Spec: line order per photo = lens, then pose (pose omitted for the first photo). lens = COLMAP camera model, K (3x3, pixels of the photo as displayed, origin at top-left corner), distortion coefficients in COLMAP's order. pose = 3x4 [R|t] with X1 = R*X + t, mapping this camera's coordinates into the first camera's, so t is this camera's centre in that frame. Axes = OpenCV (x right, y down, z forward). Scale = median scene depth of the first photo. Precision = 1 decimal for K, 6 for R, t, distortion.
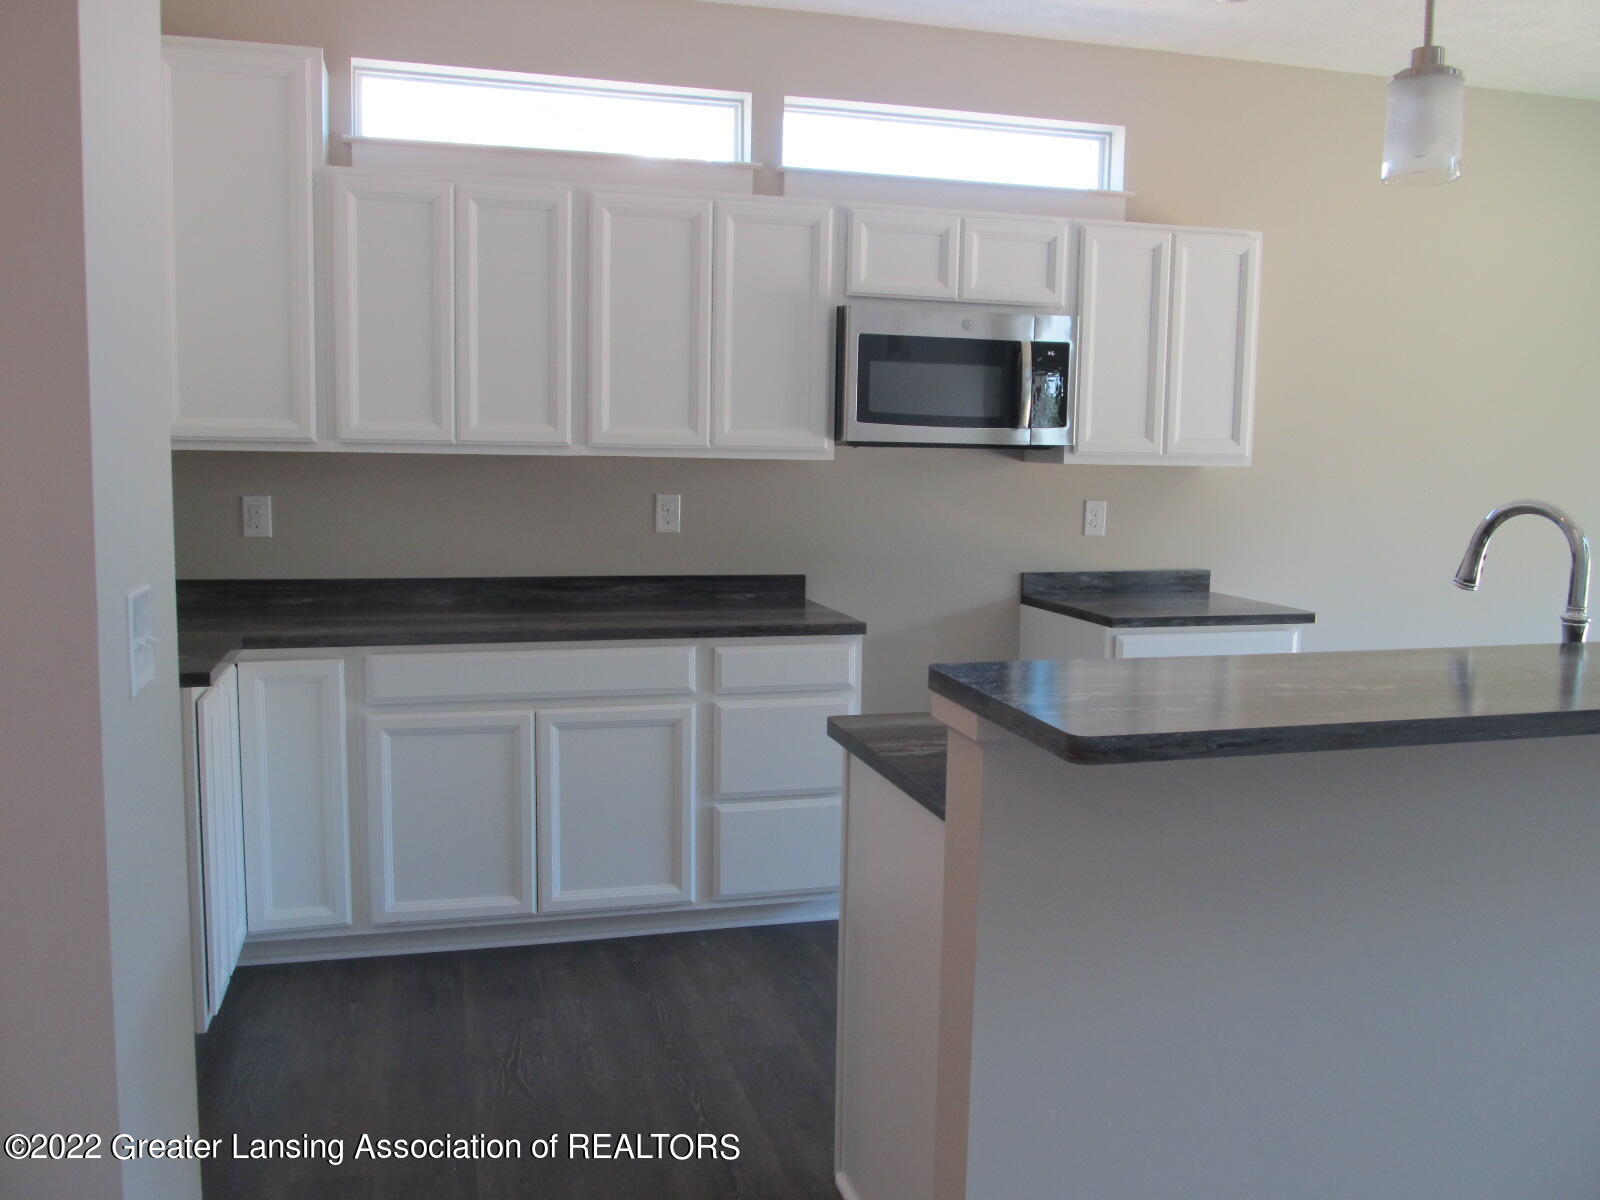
lens RADIAL K [[1336.9, 0, 792.8], [0, 1336.9, 597.2], [0, 0, 1]] dist [-0.036309, 0.003096]
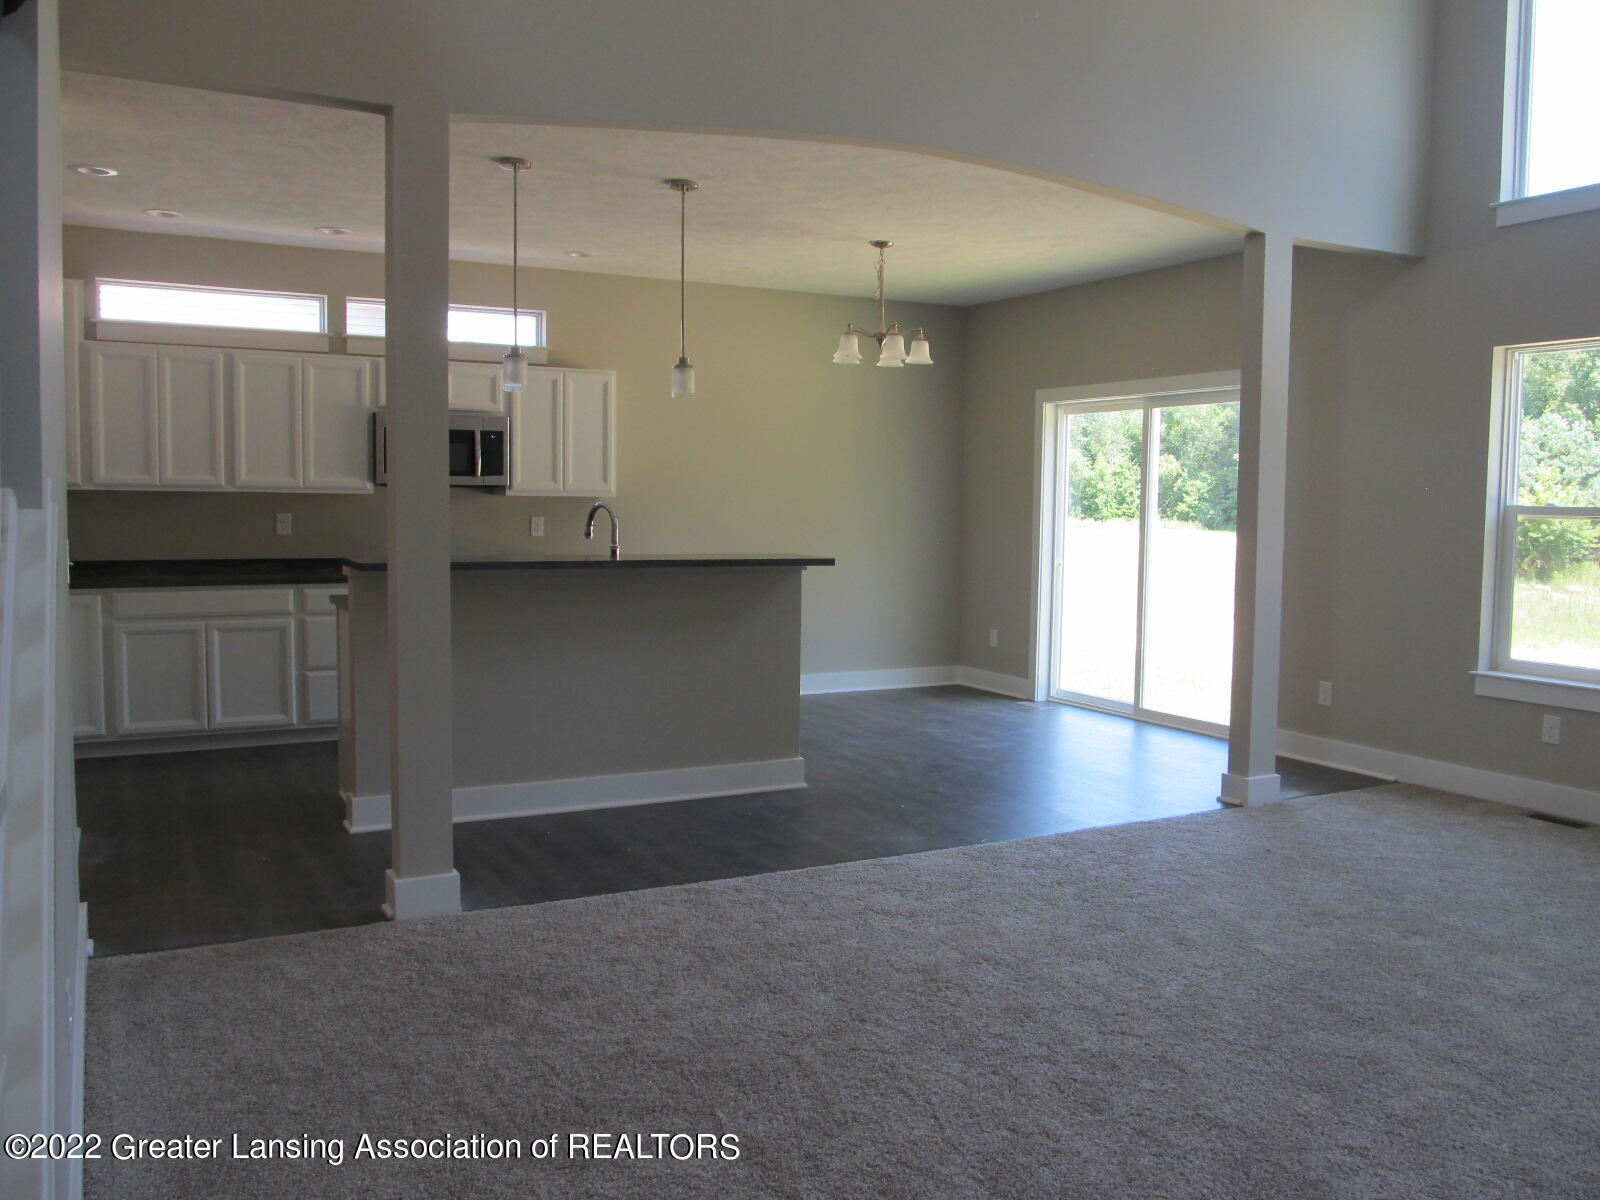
lens RADIAL K [[1336.9, 0, 800.8], [0, 1336.9, 598.0], [0, 0, 1]] dist [-0.036309, 0.003096]
pose [[0.974705, -0.020355, 0.222566, 0.202988], [0.028172, 0.999091, -0.032004, 0.124437], [-0.221712, 0.037465, 0.974392, -0.982359]]
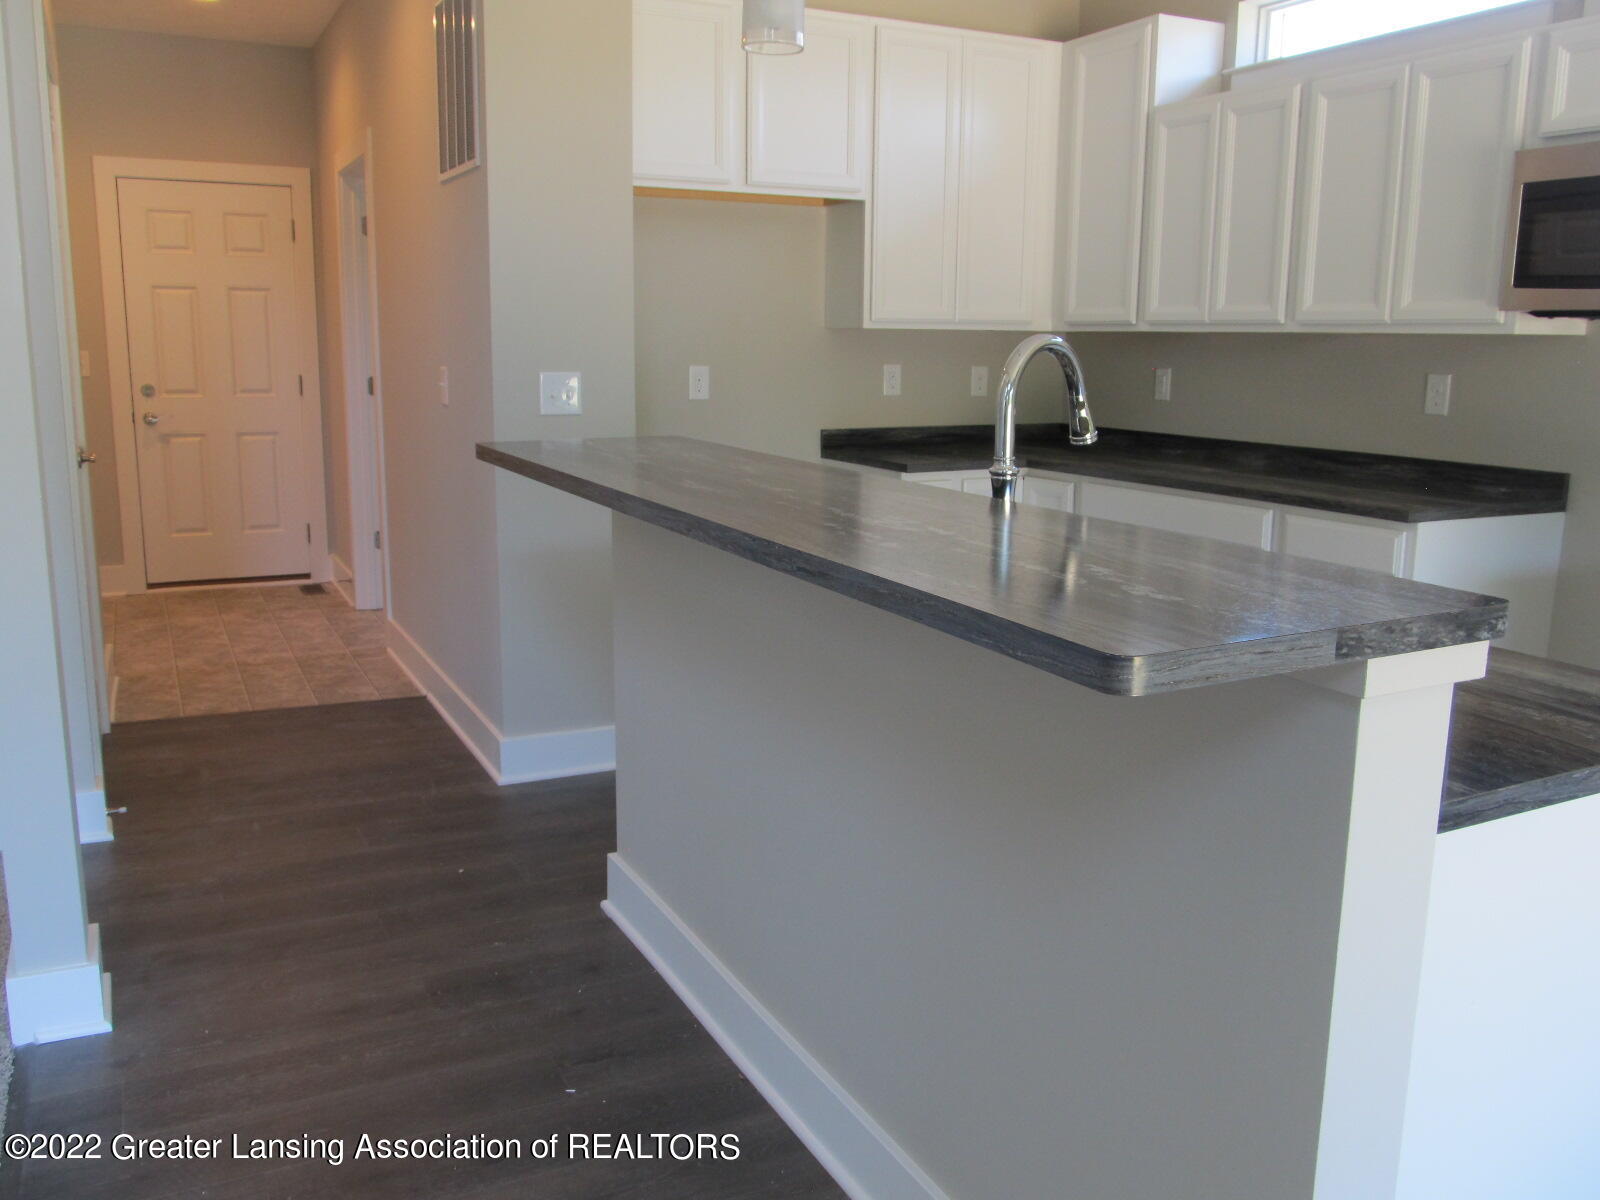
lens RADIAL K [[1336.9, 0, 793.9], [0, 1336.9, 602.7], [0, 0, 1]] dist [-0.036309, 0.003096]
pose [[0.213790, 0.178520, -0.960429, 0.812841], [-0.105363, 0.981639, 0.159009, -0.019976], [0.971181, 0.067200, 0.228674, 0.379320]]
